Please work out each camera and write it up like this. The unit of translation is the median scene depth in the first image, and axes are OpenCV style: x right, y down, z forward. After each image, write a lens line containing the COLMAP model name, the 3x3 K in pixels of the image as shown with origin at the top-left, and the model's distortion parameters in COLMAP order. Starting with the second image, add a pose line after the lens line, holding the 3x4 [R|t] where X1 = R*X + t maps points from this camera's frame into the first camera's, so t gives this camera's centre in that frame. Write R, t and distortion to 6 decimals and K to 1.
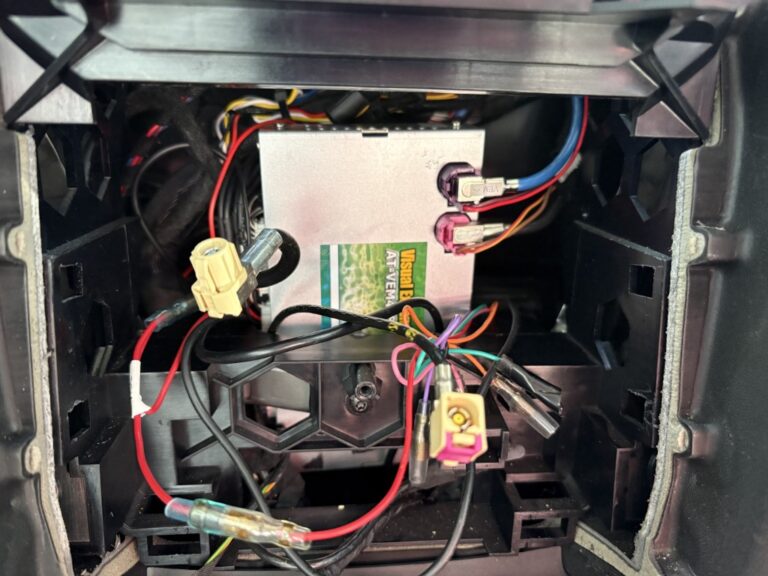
lens RADIAL K [[582.7, 0, 384.0], [0, 582.7, 288.0], [0, 0, 1]] dist [0.038553, -0.000576]
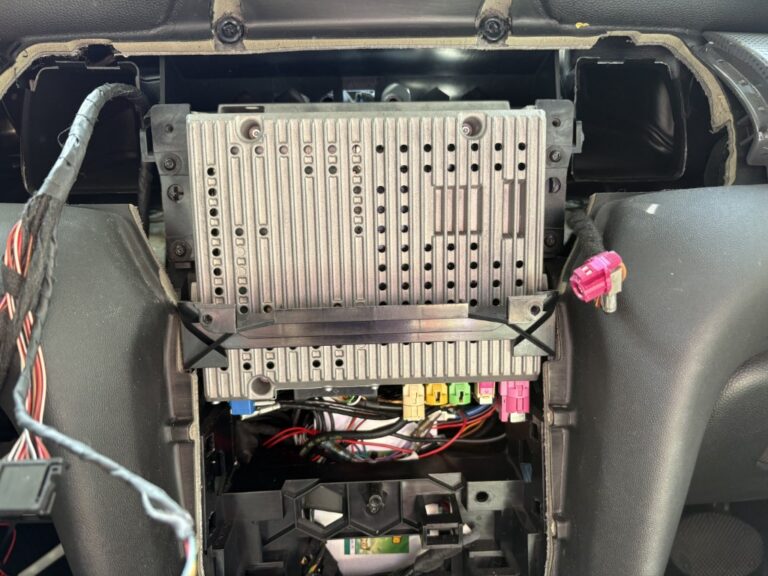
lens RADIAL K [[579.3, 0, 384.0], [0, 579.3, 288.0], [0, 0, 1]] dist [-0.004825, -0.000605]
pose [[0.997762, -0.042360, -0.051741, 0.096215], [0.035246, 0.990702, -0.131402, -0.193067], [0.056826, 0.129285, 0.989978, -0.657453]]
